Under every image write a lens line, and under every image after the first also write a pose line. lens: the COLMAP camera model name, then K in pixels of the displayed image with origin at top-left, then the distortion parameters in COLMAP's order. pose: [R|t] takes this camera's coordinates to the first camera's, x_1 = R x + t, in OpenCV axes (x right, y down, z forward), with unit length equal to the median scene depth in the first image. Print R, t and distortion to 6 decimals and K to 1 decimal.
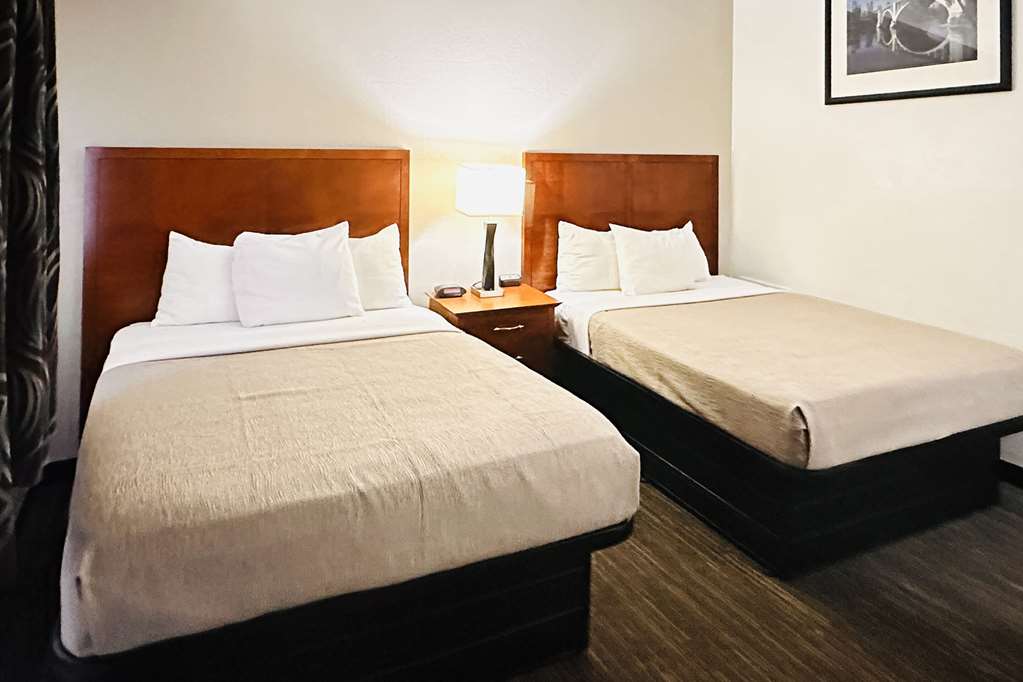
lens RADIAL K [[582.2, 0, 511.5], [0, 582.2, 364.1], [0, 0, 1]] dist [-0.001753, 0.000013]
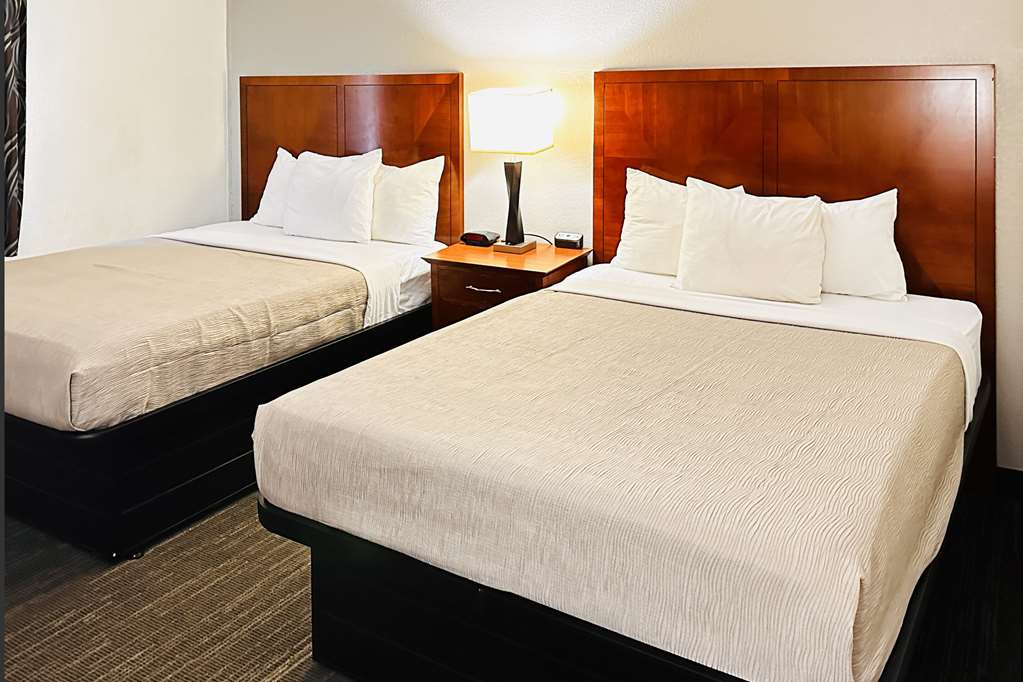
lens RADIAL K [[758.0, 0, 511.5], [0, 758.0, 341.0], [0, 0, 1]] dist [0.043368, -0.000024]
pose [[0.586772, 0.244007, -0.772114, 0.839412], [-0.252360, 0.961134, 0.111959, -0.118759], [0.769424, 0.129156, 0.625544, 0.365107]]
